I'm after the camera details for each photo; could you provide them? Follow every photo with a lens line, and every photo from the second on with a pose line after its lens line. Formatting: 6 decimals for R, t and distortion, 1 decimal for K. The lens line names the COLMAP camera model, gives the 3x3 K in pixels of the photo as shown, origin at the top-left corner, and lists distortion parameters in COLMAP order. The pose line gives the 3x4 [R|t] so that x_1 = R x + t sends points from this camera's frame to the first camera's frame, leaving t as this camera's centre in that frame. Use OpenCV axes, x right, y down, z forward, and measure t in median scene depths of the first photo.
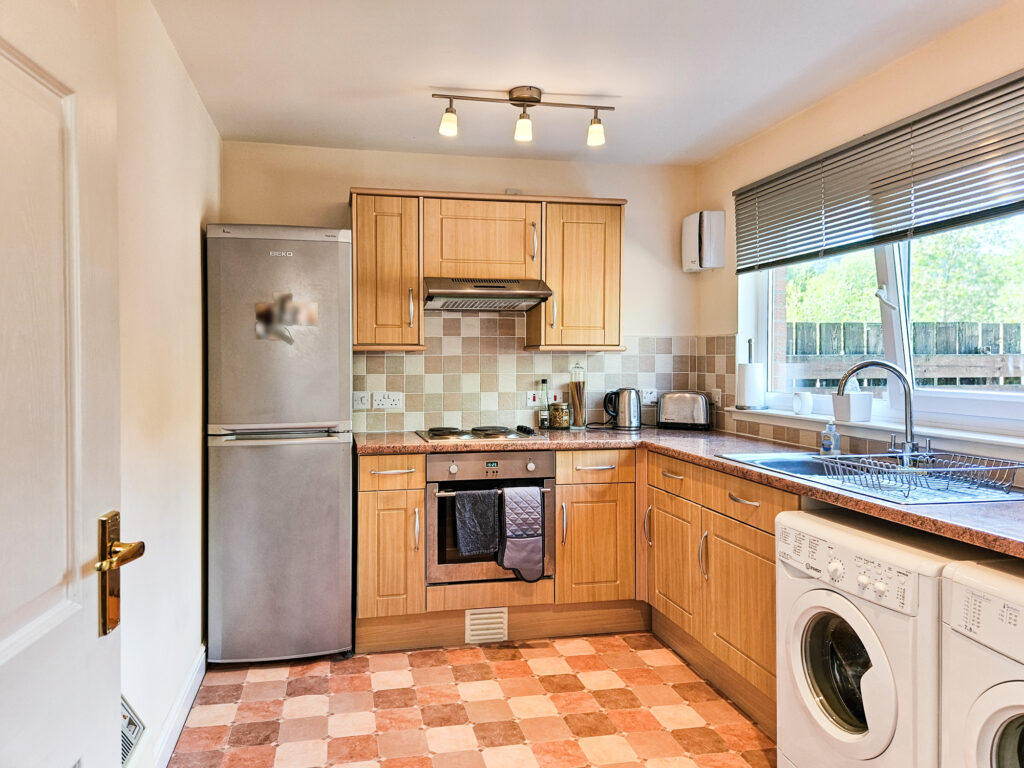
lens RADIAL K [[711.9, 0, 512.0], [0, 711.9, 384.0], [0, 0, 1]] dist [0.082439, -0.087496]
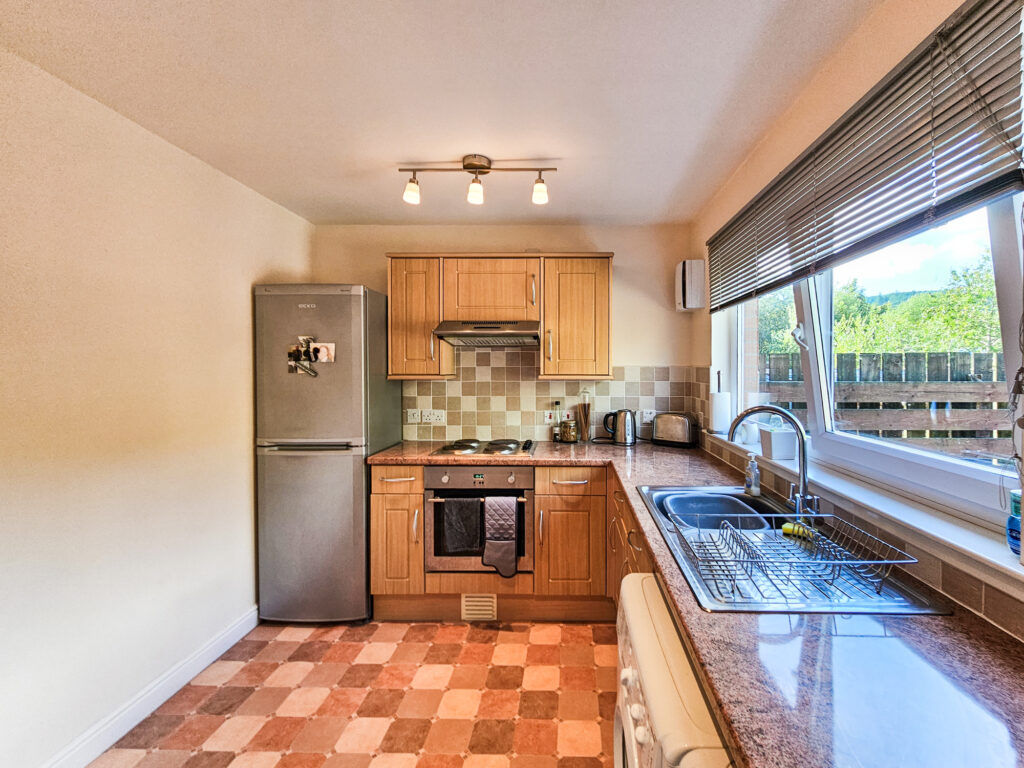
lens RADIAL K [[475.2, 0, 546.5], [0, 475.2, 386.7], [0, 0, 1]] dist [-0.001019, 0.000115]
pose [[0.978963, 0.009814, -0.203802, 0.238955], [-0.010864, 0.999933, -0.004036, -0.035001], [0.203749, 0.006165, 0.979004, 0.234479]]
